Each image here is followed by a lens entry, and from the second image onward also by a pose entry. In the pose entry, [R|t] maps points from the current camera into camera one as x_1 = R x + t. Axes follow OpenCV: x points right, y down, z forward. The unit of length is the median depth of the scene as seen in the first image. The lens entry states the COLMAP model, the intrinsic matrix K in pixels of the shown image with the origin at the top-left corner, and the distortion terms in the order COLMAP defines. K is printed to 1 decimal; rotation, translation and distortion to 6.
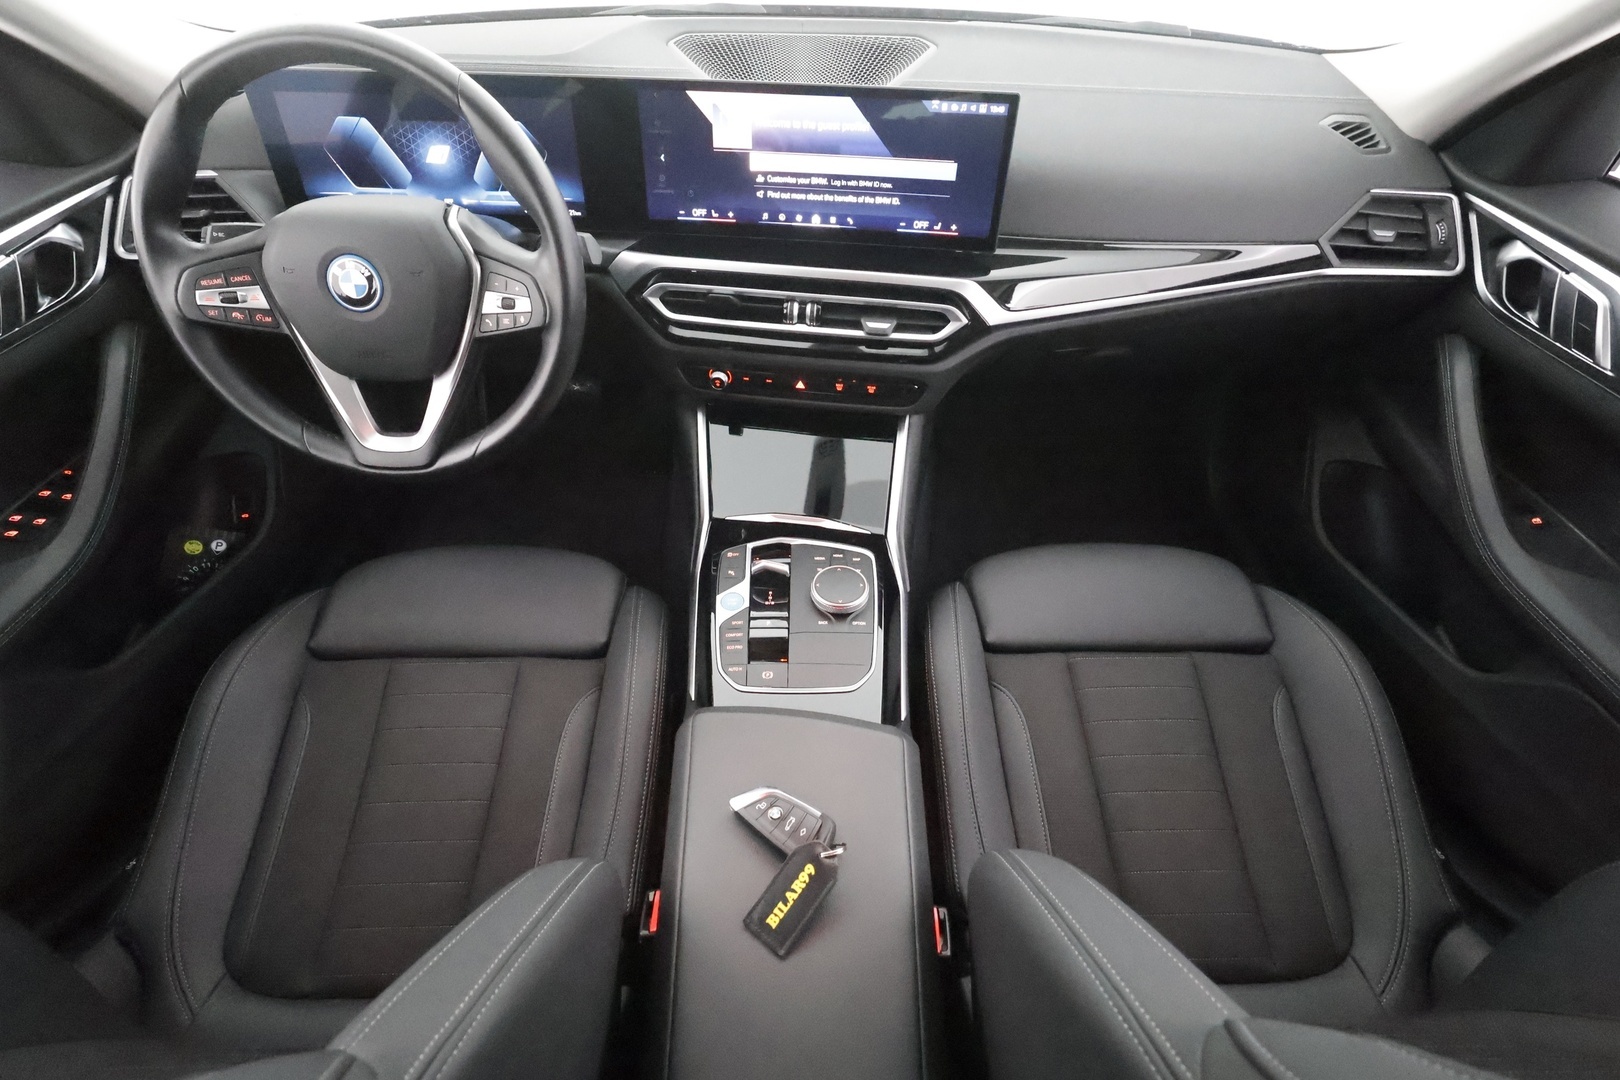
lens RADIAL K [[751.7, 0, 801.2], [0, 751.7, 538.5], [0, 0, 1]] dist [0.002042, -0.000386]
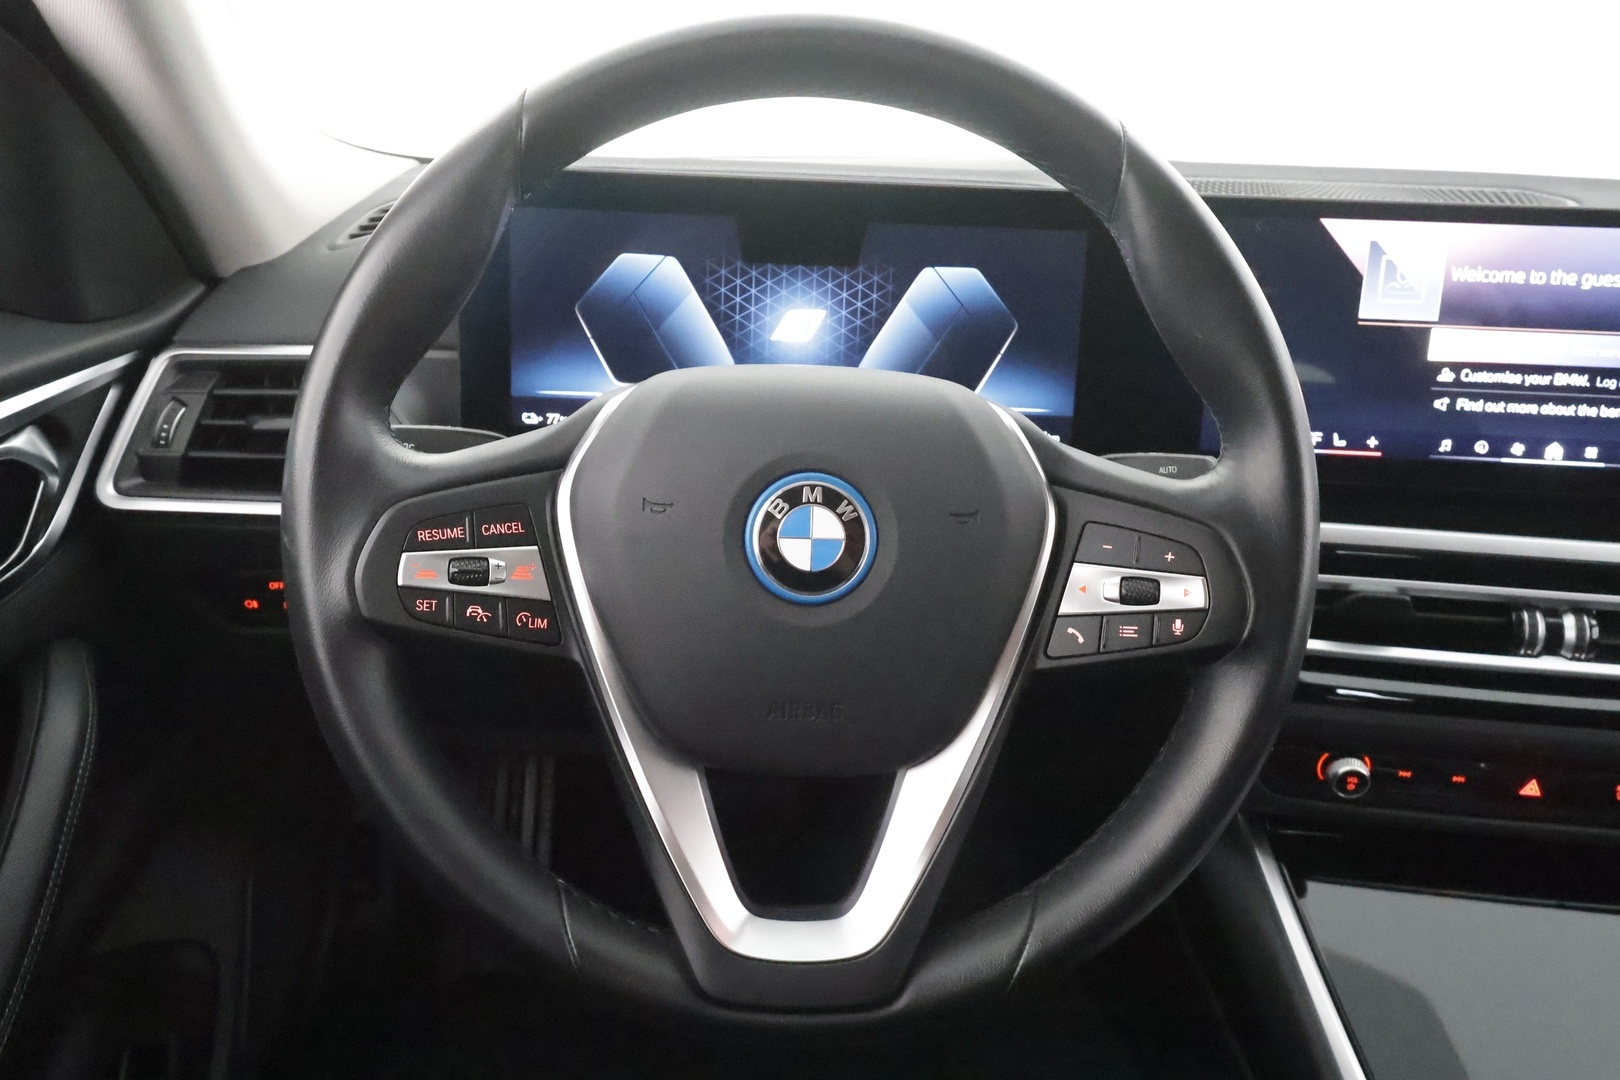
lens RADIAL K [[1175.1, 0, 804.3], [0, 1175.1, 540.9], [0, 0, 1]] dist [0.003010, -0.001247]
pose [[0.999421, 0.010683, 0.032298, -0.510323], [0.002884, 0.919383, -0.393352, -0.071068], [-0.033897, 0.393218, 0.918820, 0.341460]]
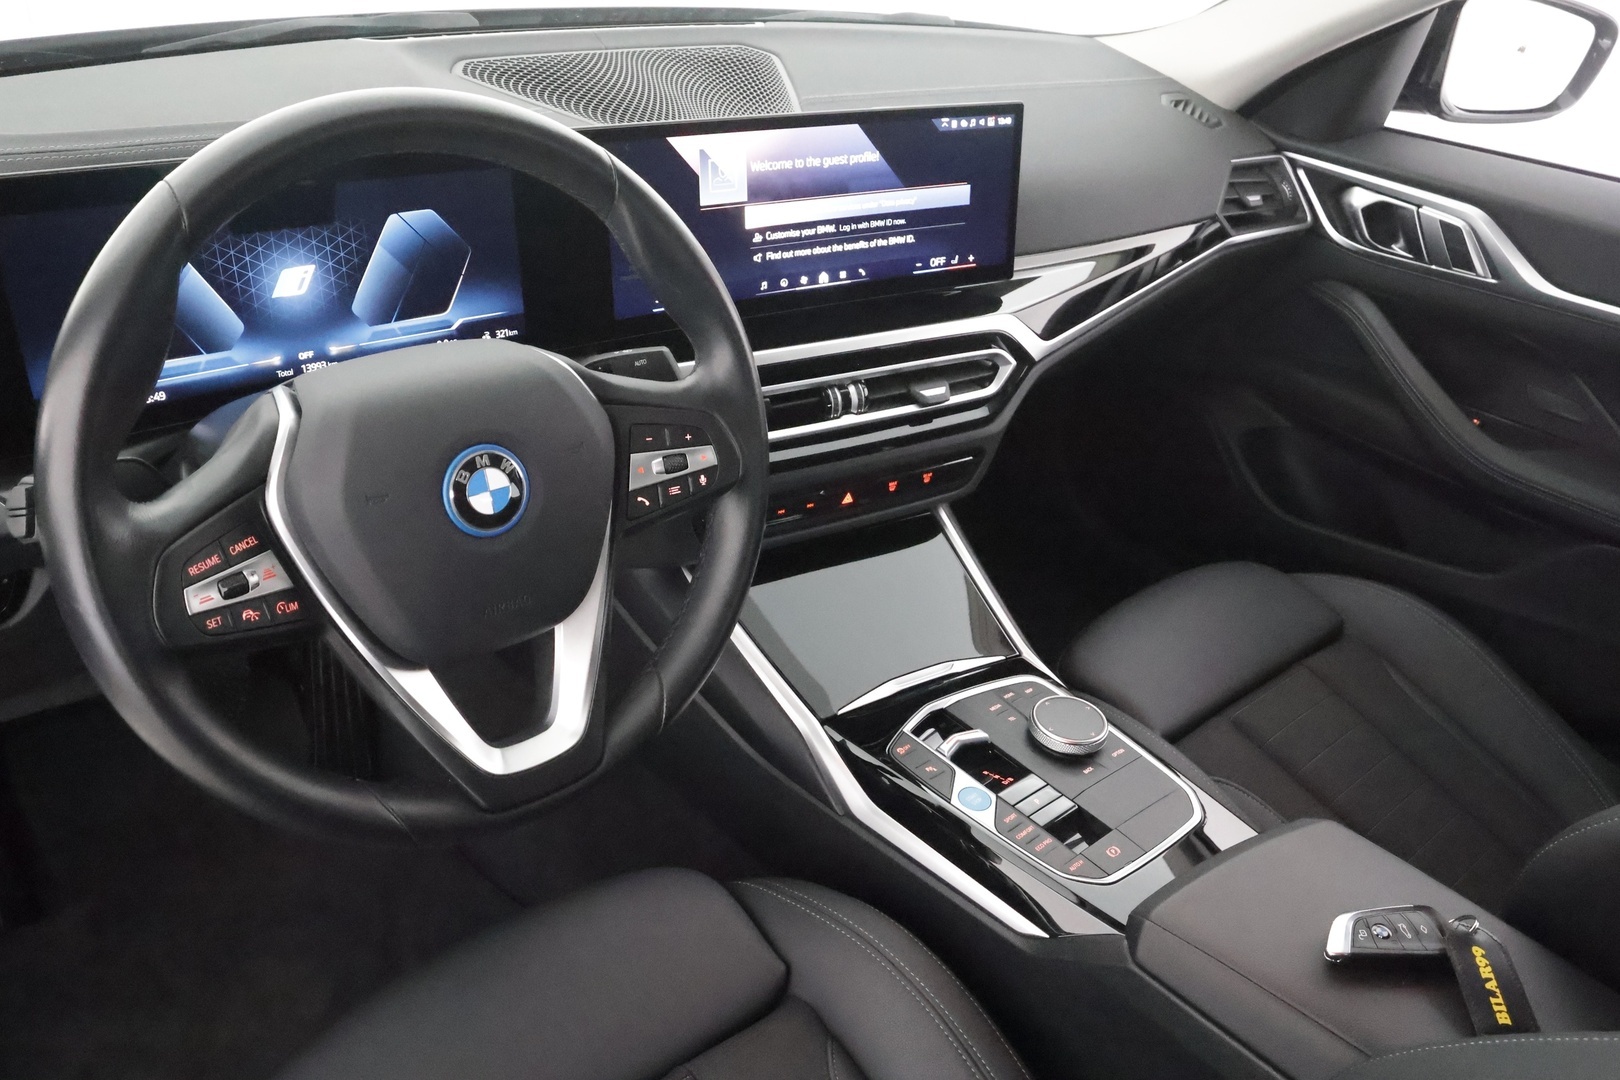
lens RADIAL K [[1280.6, 0, 807.1], [0, 1280.6, 541.0], [0, 0, 1]] dist [0.006178, -0.003292]
pose [[0.759243, -0.282670, 0.586214, -0.824233], [0.388293, 0.919615, -0.059468, -0.122685], [-0.522281, 0.272774, 0.807971, 0.067510]]
